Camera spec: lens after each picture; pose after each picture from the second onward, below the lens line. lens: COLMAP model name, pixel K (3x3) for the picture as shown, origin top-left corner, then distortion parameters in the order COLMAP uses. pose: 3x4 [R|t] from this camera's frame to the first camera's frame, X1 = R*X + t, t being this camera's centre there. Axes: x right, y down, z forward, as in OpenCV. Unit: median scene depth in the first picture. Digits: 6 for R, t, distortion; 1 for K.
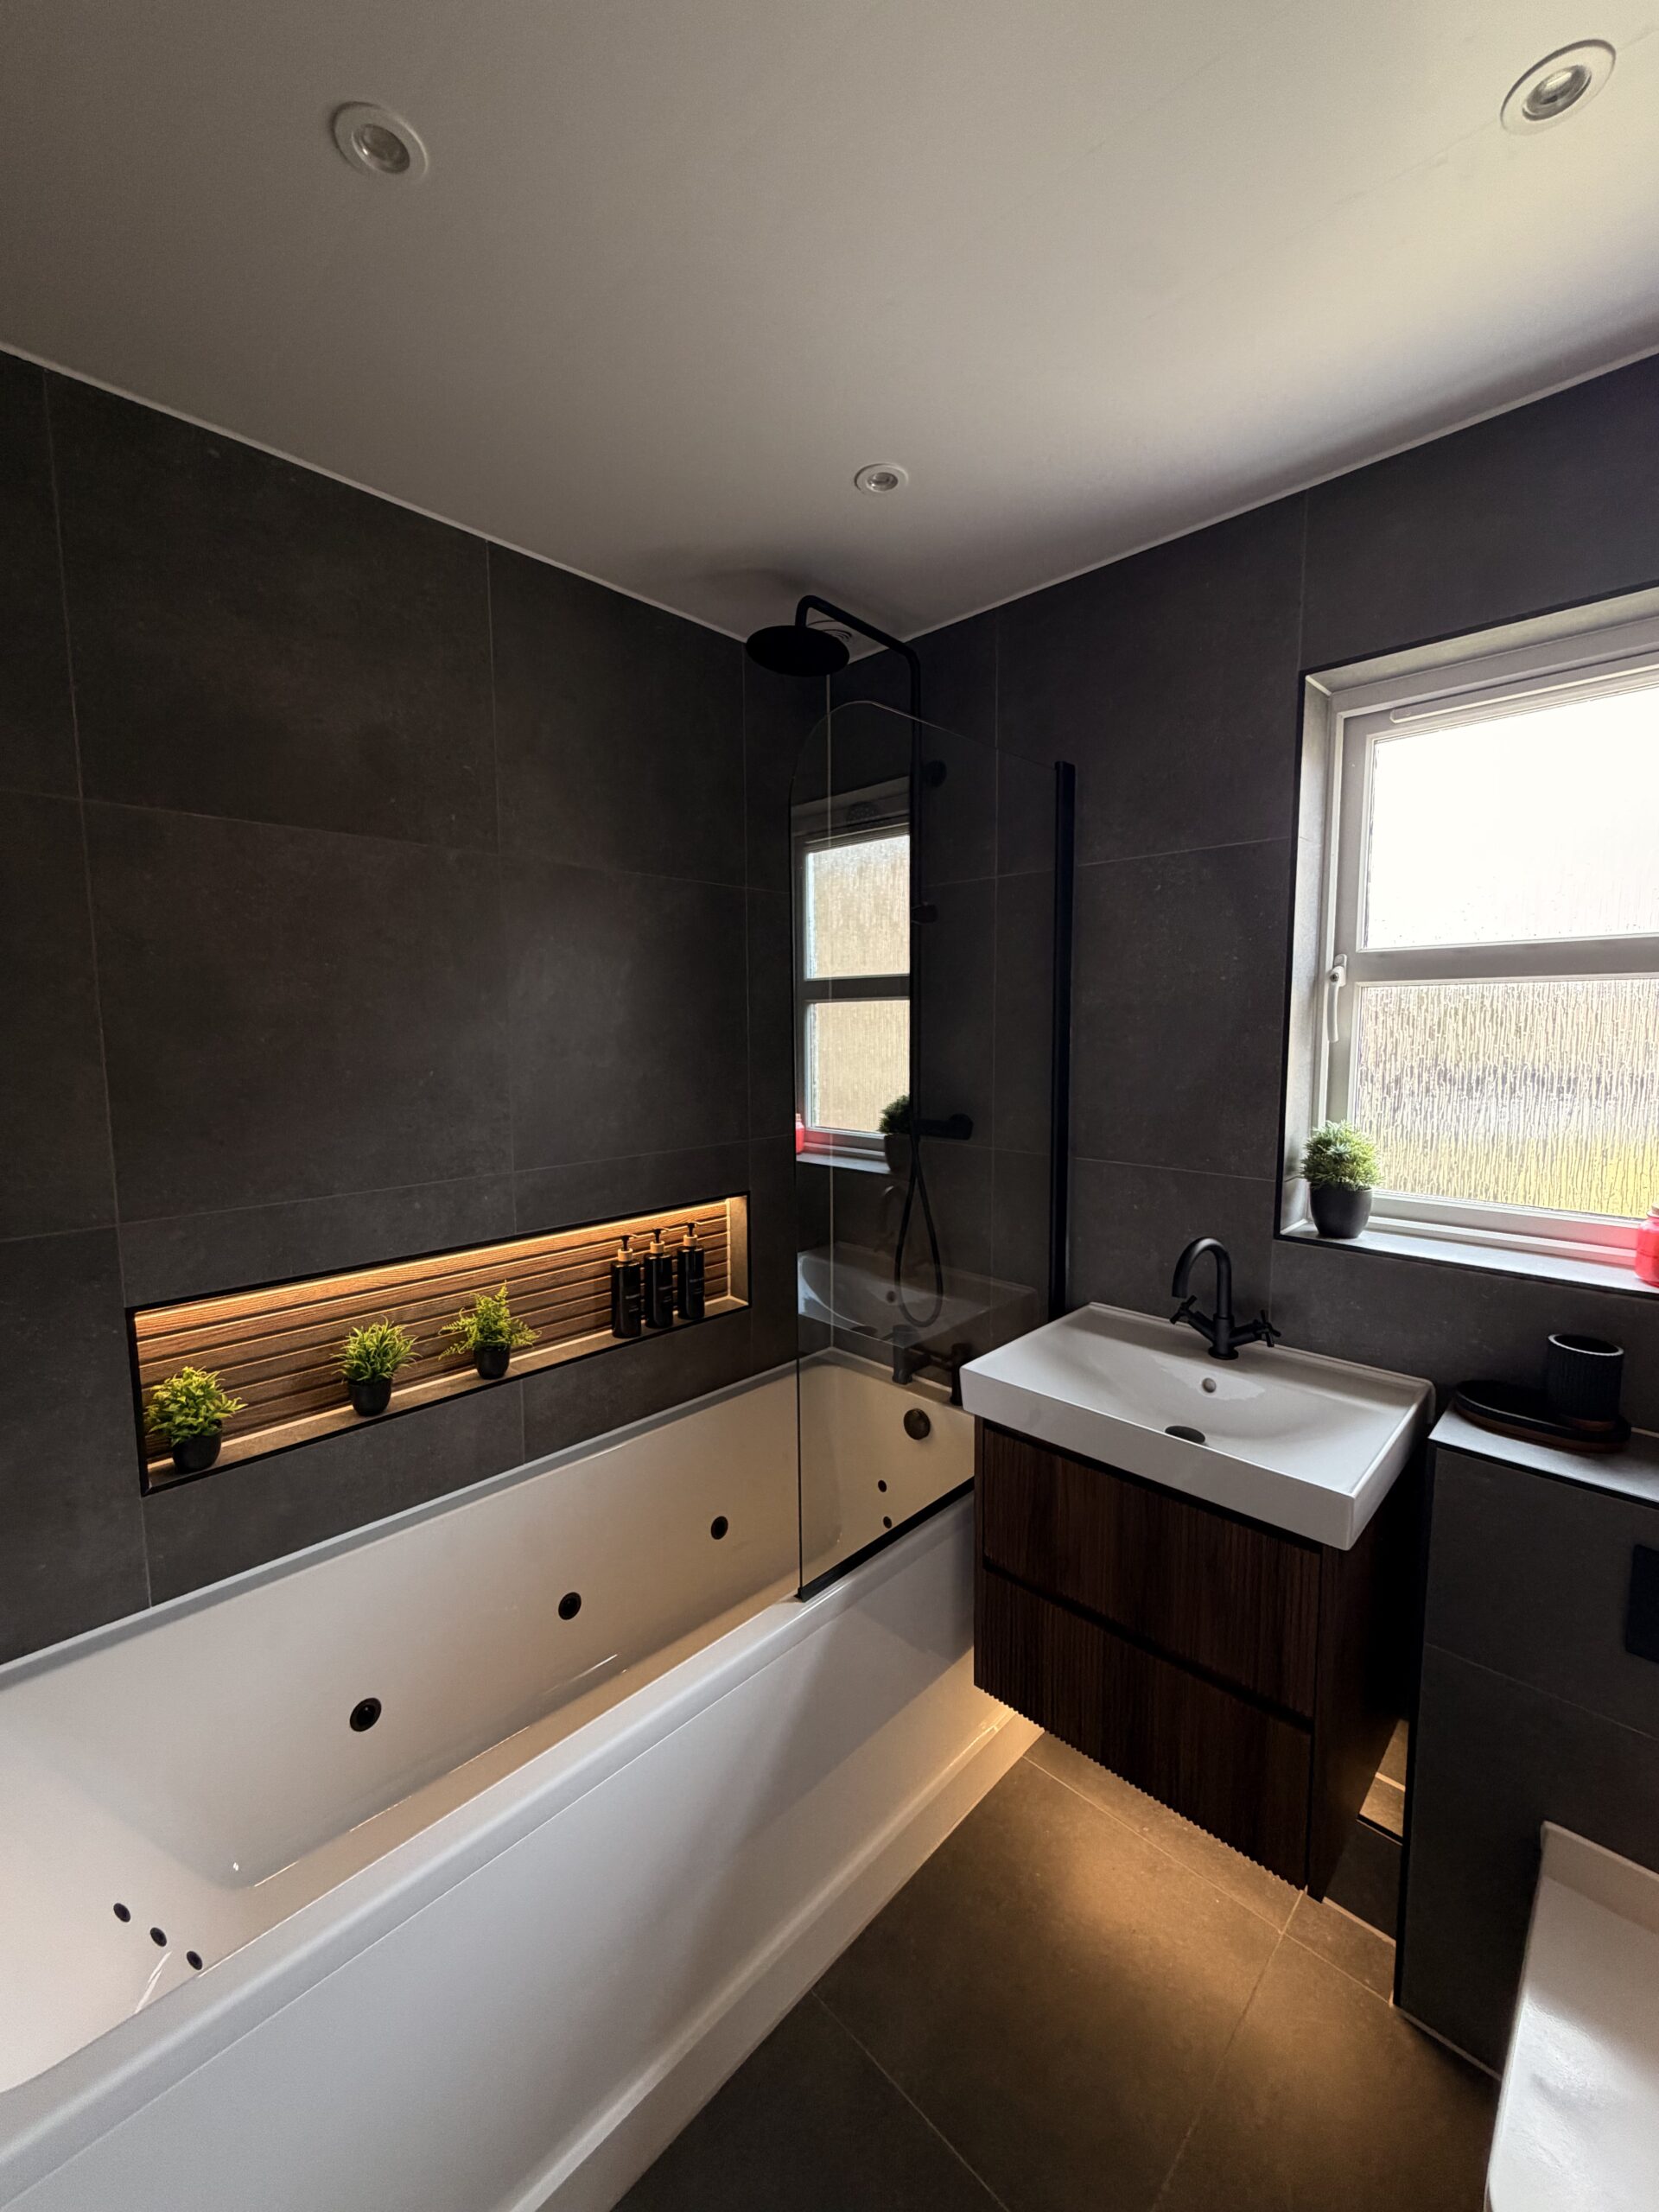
lens RADIAL K [[886.7, 0, 829.5], [0, 886.7, 1106.0], [0, 0, 1]] dist [0.002212, 0.000322]
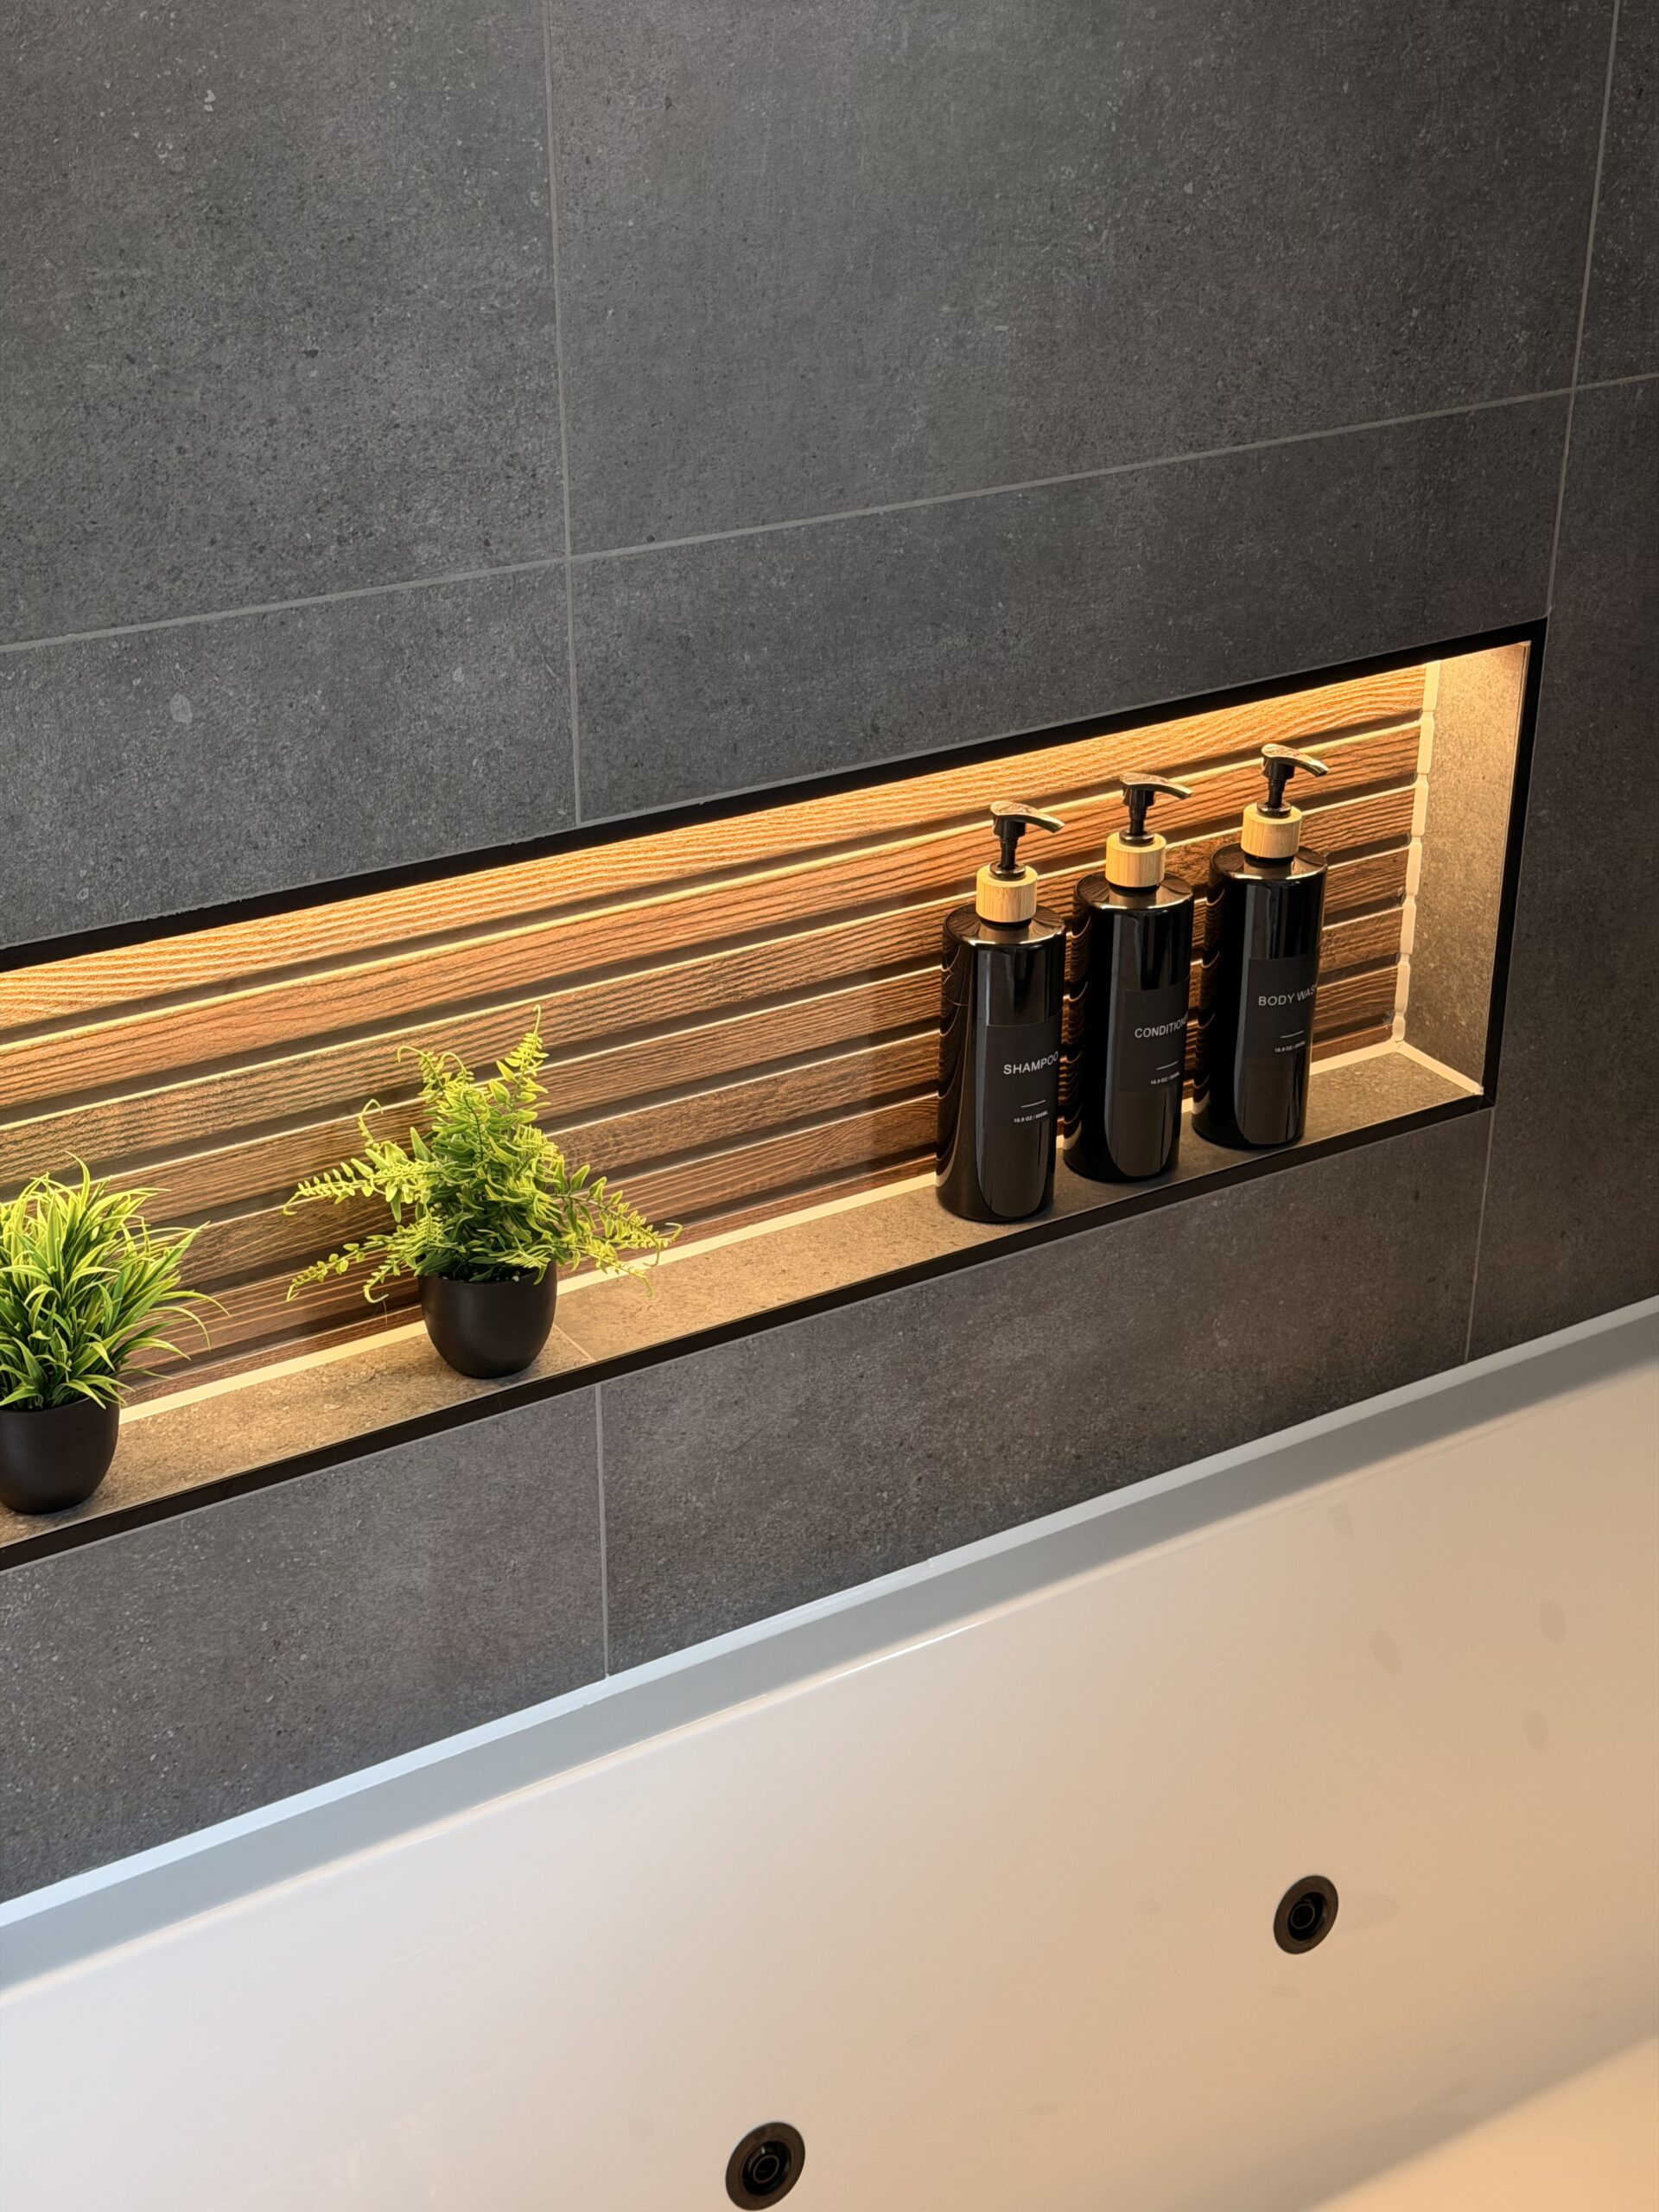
lens RADIAL K [[3065.4, 0, 829.5], [0, 3065.4, 1106.0], [0, 0, 1]] dist [0.095969, 0.026818]
pose [[0.974896, 0.100289, -0.198796, -0.123462], [-0.027168, 0.939727, 0.340846, -0.063390], [0.220997, -0.326889, 0.918860, 0.251904]]
